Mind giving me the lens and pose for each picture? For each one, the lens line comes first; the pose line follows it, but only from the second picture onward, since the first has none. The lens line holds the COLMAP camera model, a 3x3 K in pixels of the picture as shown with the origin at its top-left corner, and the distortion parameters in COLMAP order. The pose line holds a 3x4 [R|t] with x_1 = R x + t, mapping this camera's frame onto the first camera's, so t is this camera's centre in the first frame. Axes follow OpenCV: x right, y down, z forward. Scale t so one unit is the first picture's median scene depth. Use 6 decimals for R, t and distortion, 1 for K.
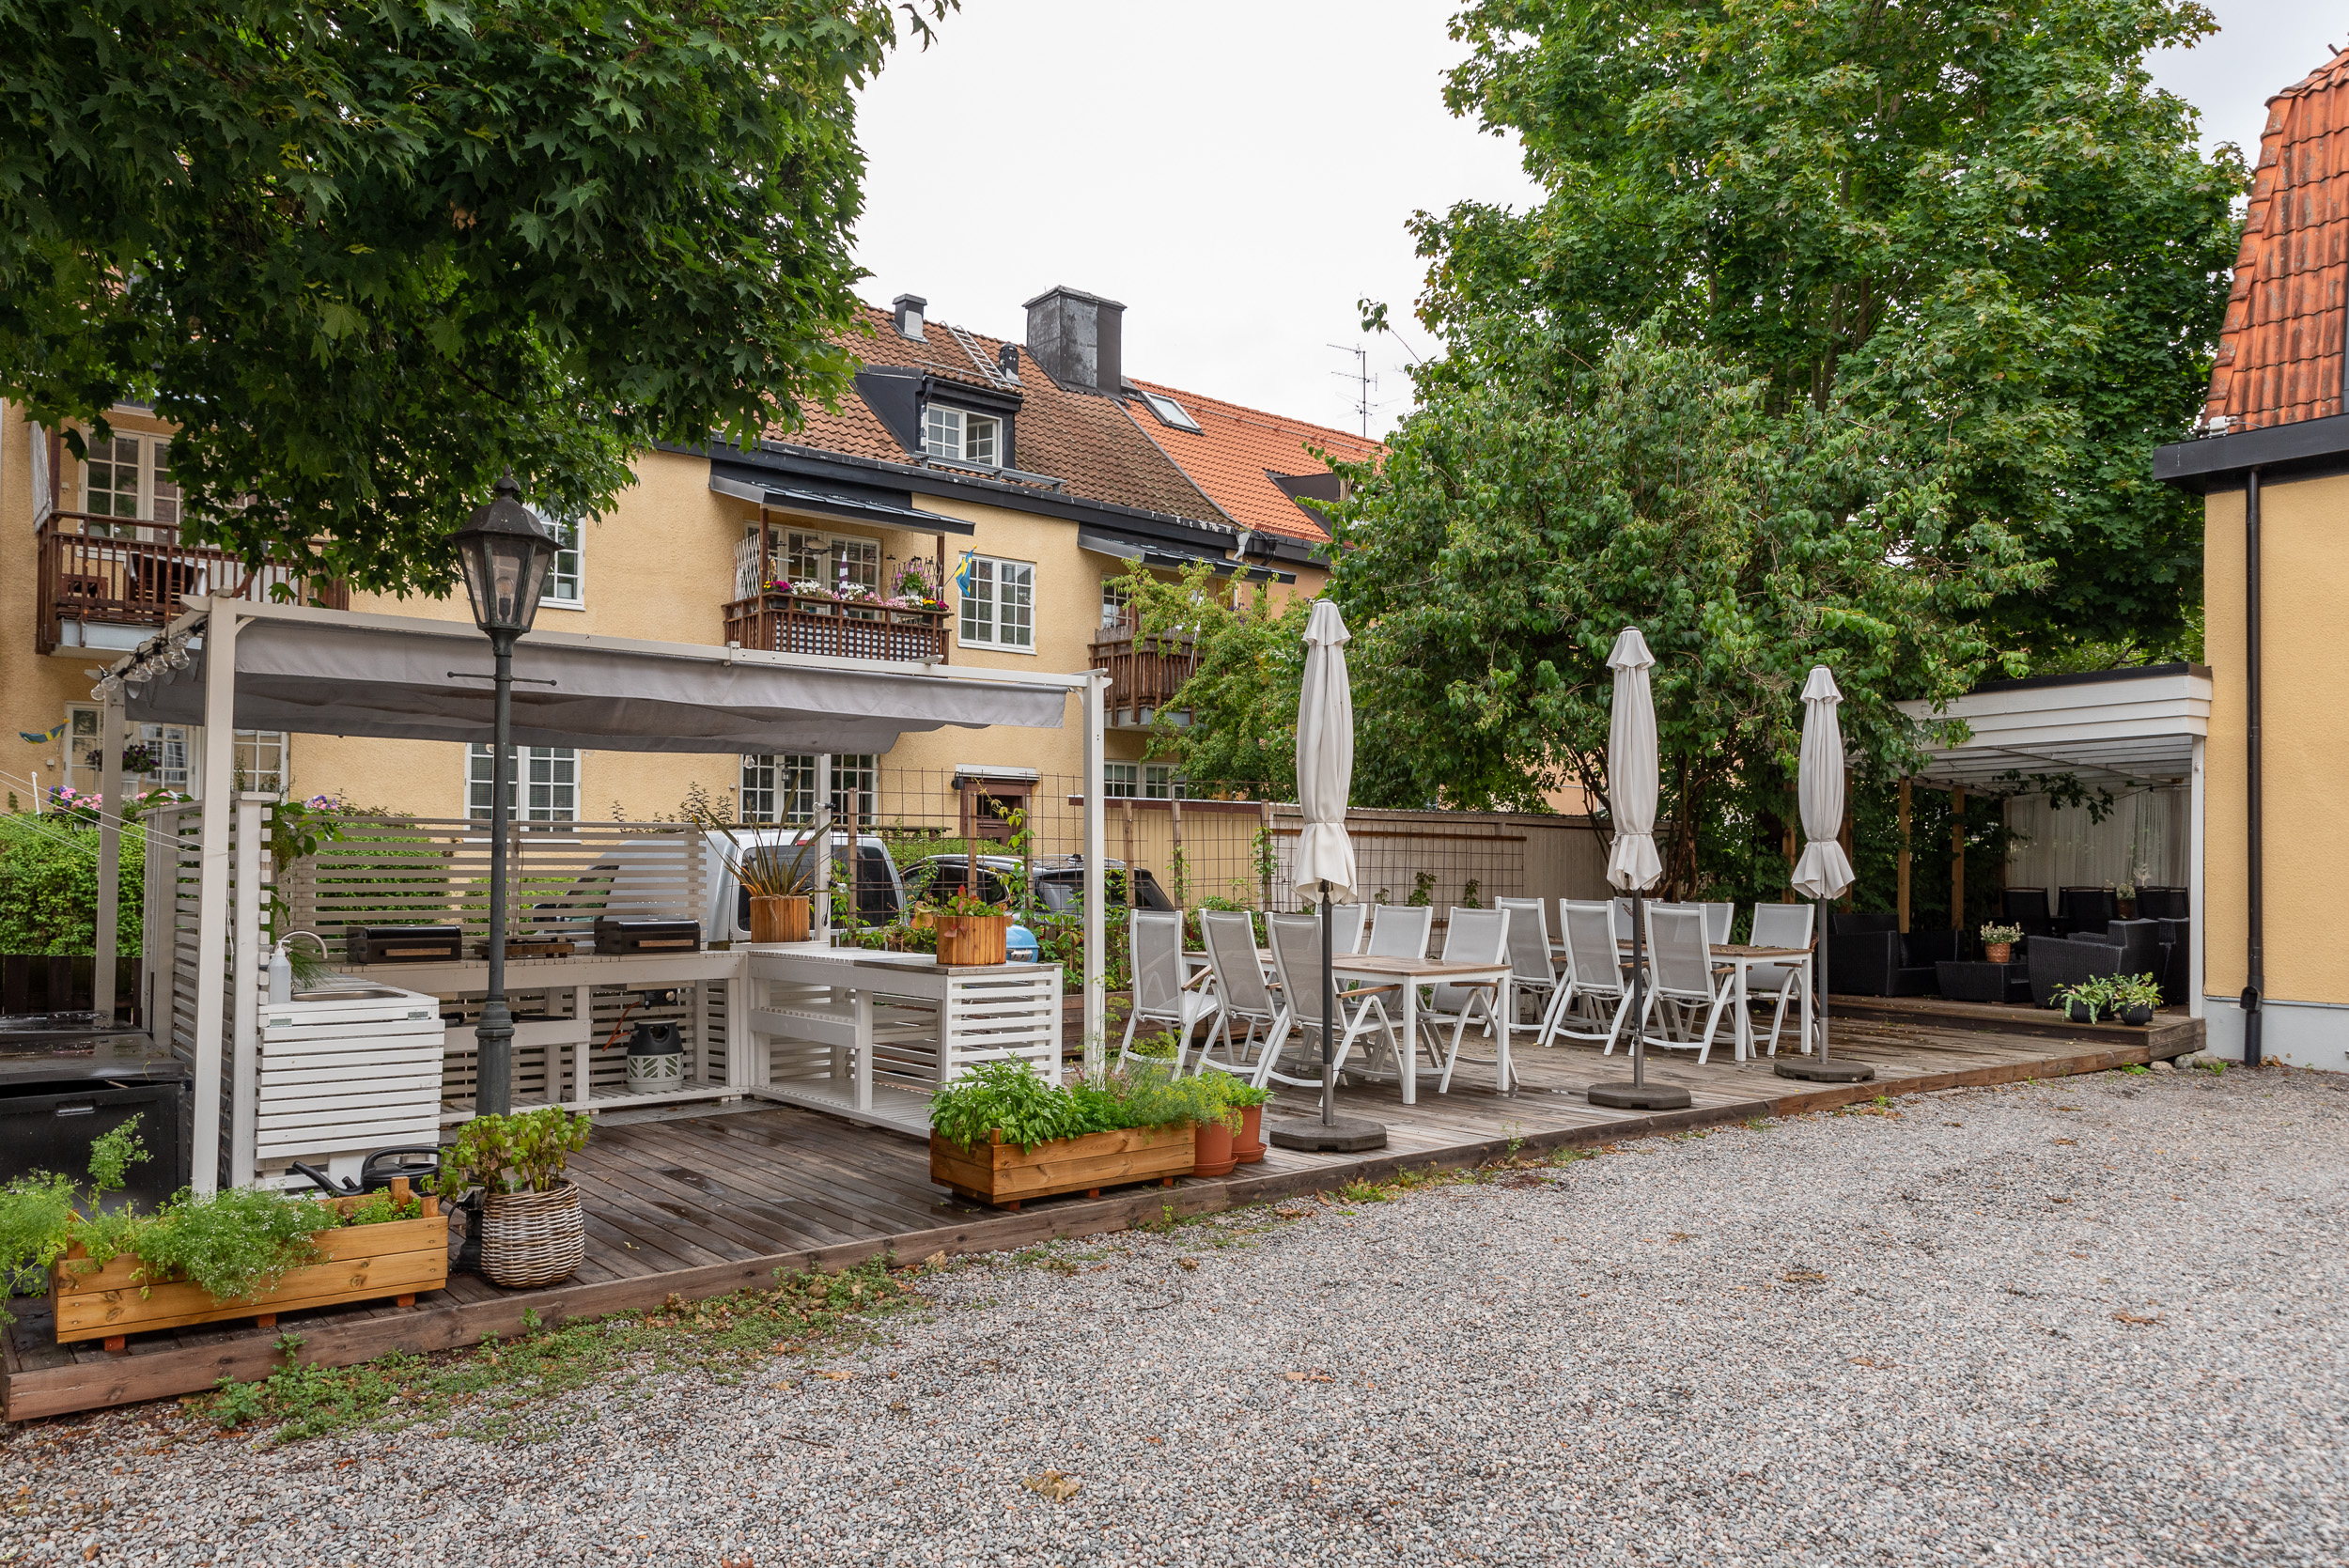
lens RADIAL K [[1618.5, 0, 1168.7], [0, 1618.5, 787.3], [0, 0, 1]] dist [0.001261, 0.000401]
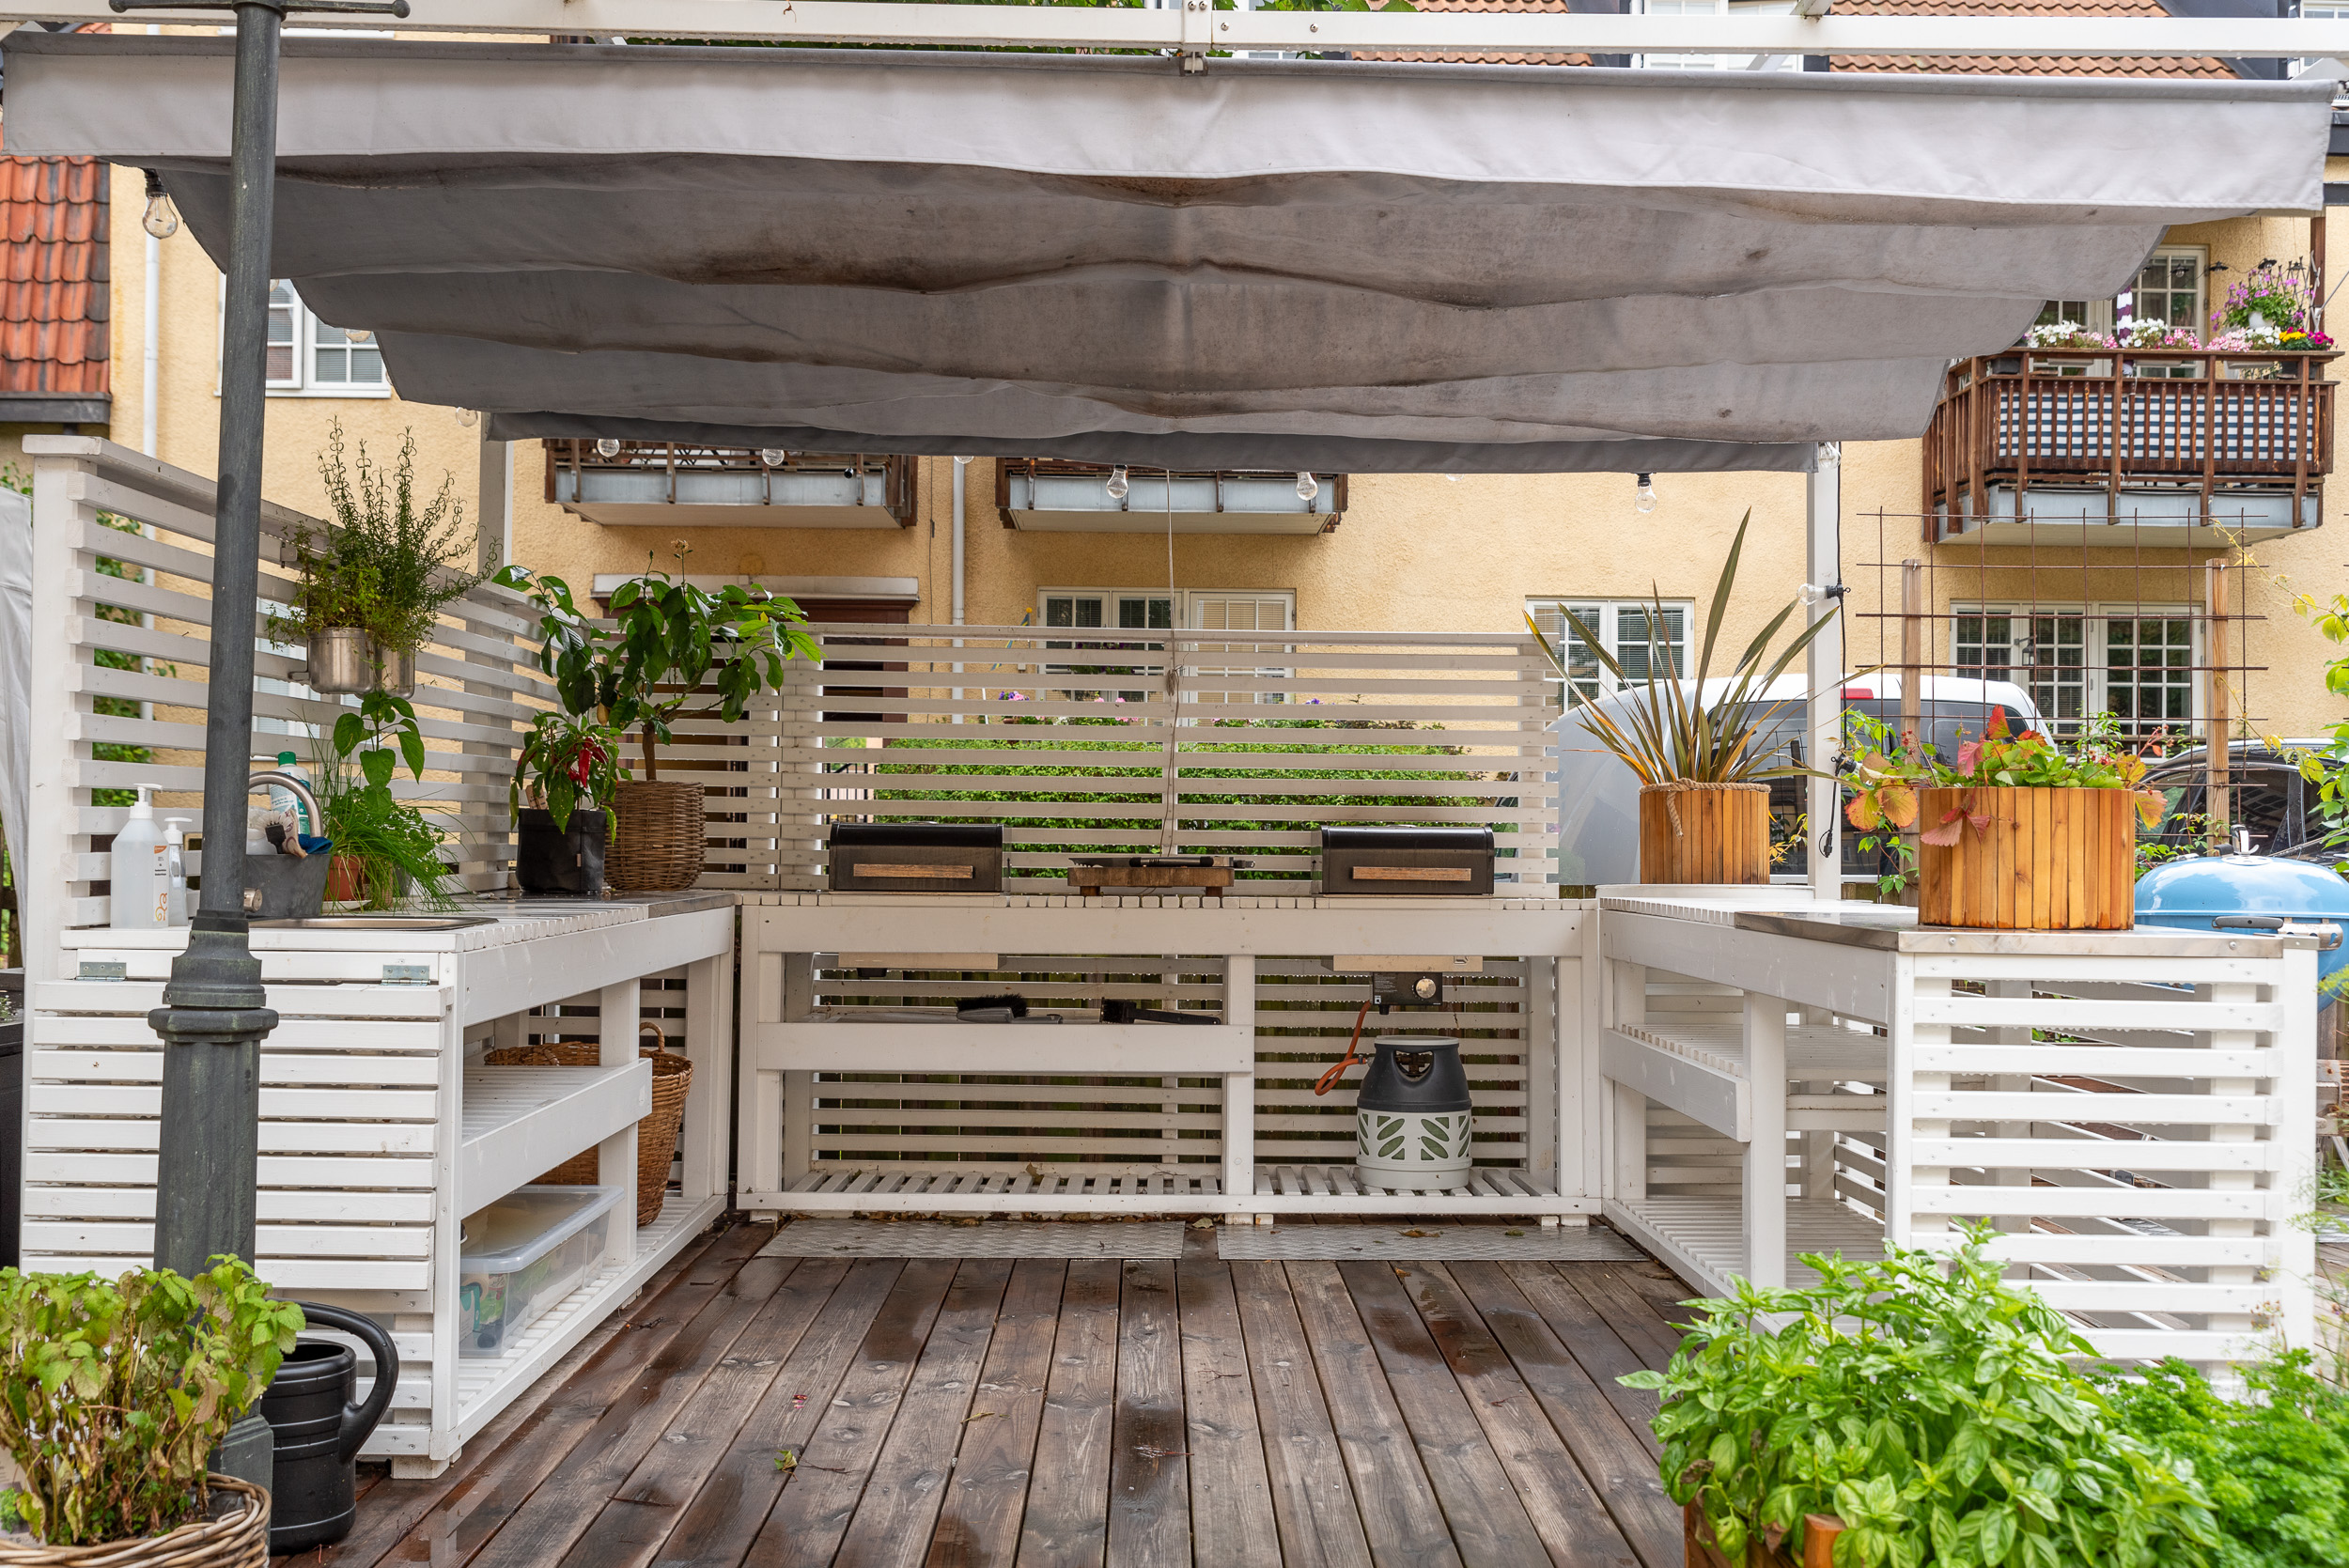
lens RADIAL K [[2134.1, 0, 1169.3], [0, 2134.1, 808.9], [0, 0, 1]] dist [-0.005158, 0.000000]
pose [[0.781660, -0.002928, -0.623698, 0.016785], [0.021605, 0.999516, 0.022385, 0.062008], [0.623331, -0.030973, 0.781345, 0.475524]]
